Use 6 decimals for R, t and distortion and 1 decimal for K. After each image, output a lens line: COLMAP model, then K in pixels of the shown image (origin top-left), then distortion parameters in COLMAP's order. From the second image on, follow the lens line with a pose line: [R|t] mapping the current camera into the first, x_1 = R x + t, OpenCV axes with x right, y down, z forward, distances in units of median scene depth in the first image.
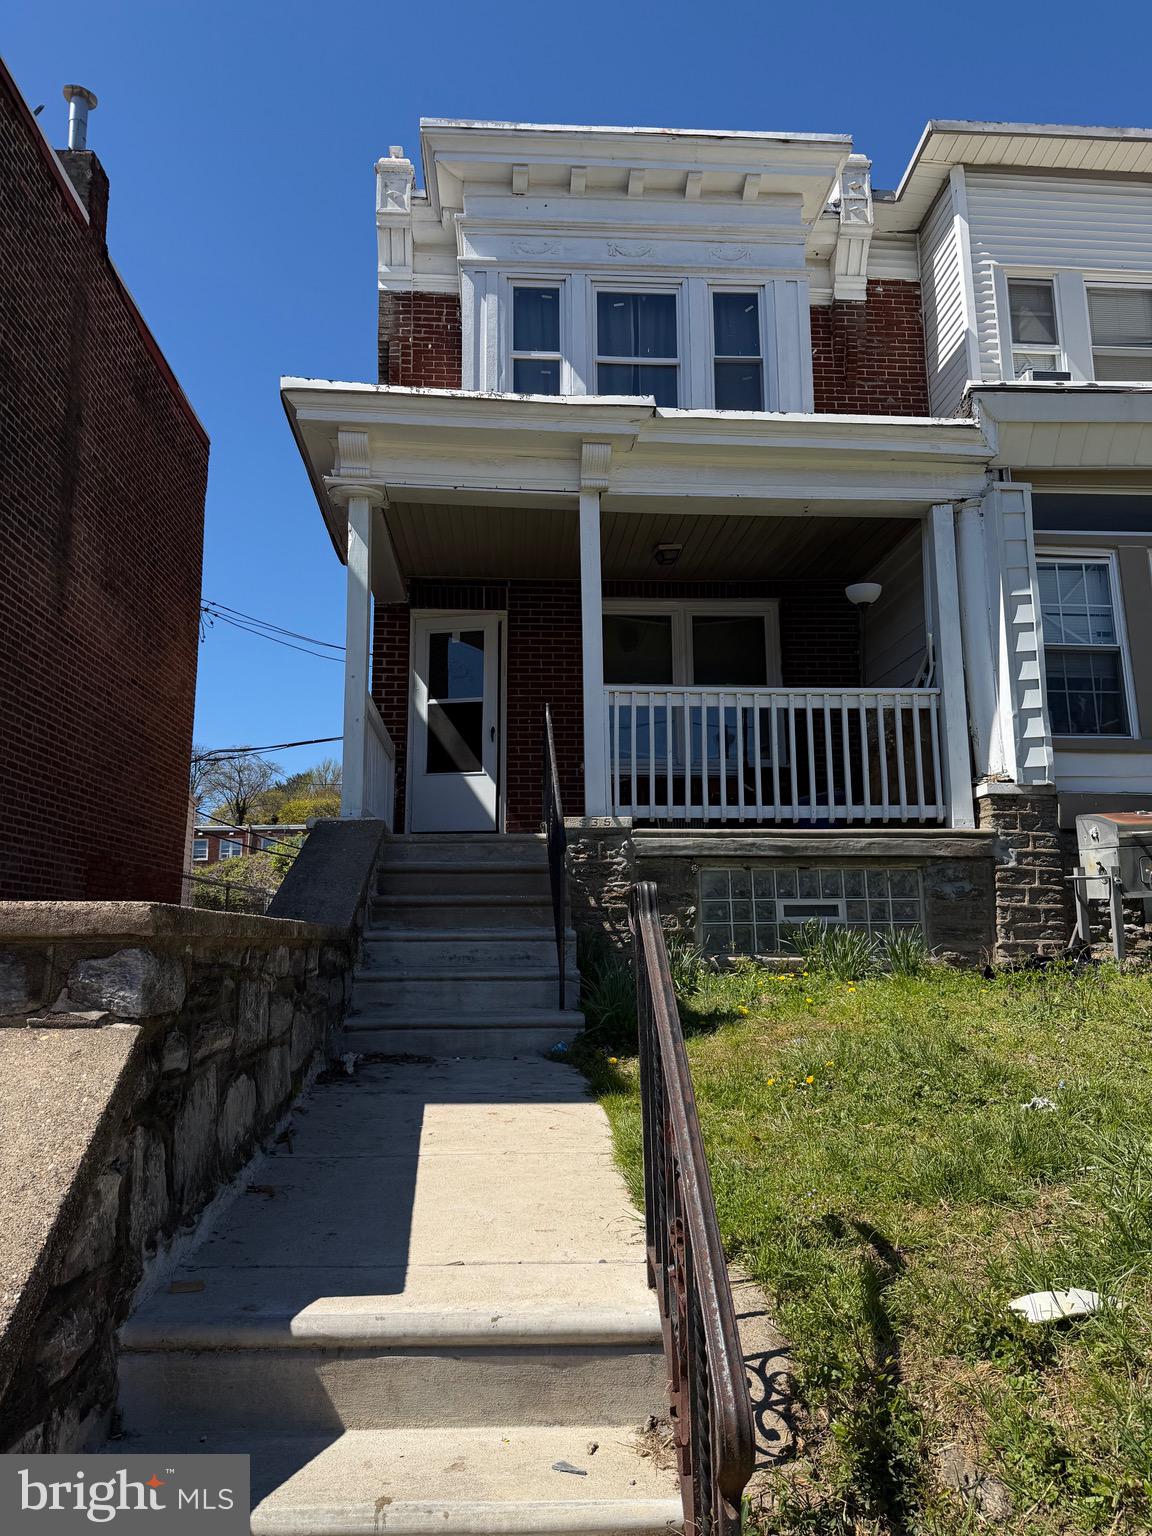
lens RADIAL K [[1060.8, 0, 569.4], [0, 1060.8, 759.9], [0, 0, 1]] dist [0.168181, -0.333134]
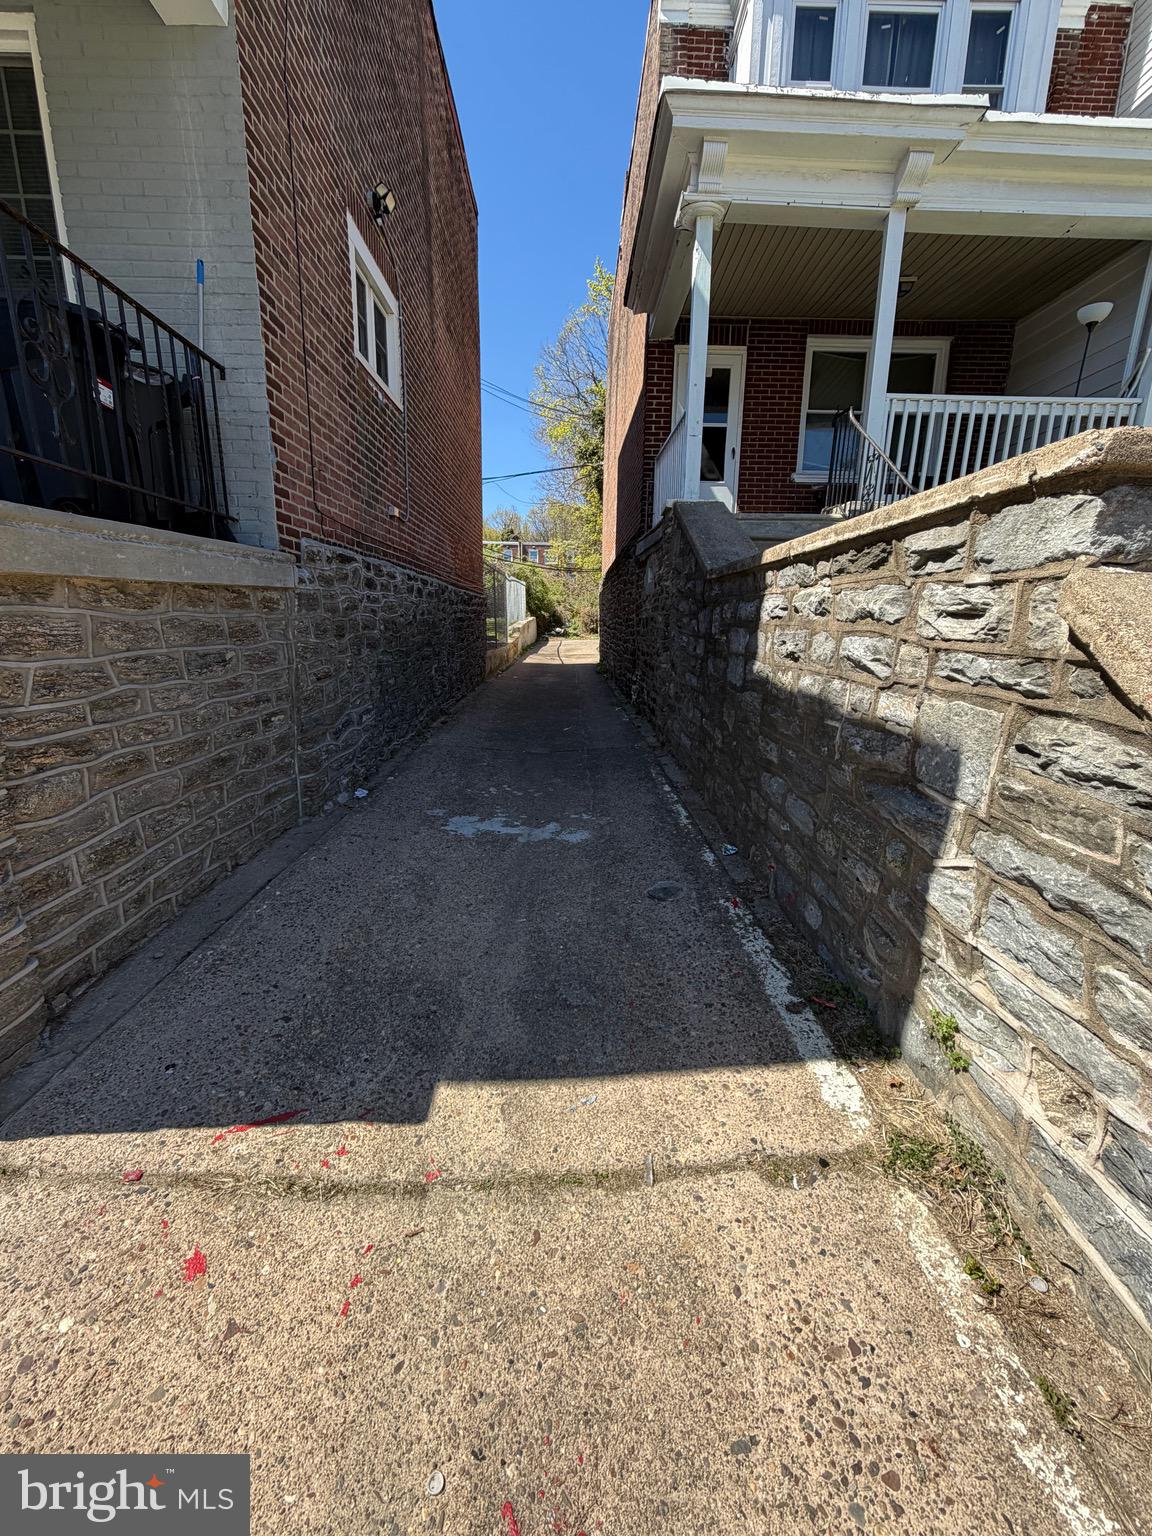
lens RADIAL K [[611.2, 0, 576.6], [0, 611.2, 763.6], [0, 0, 1]] dist [0.001197, -0.000306]
pose [[0.998530, 0.029159, -0.045683, -0.281035], [-0.009056, 0.920845, 0.389823, 0.054922], [0.053434, -0.388837, 0.919756, 0.112663]]
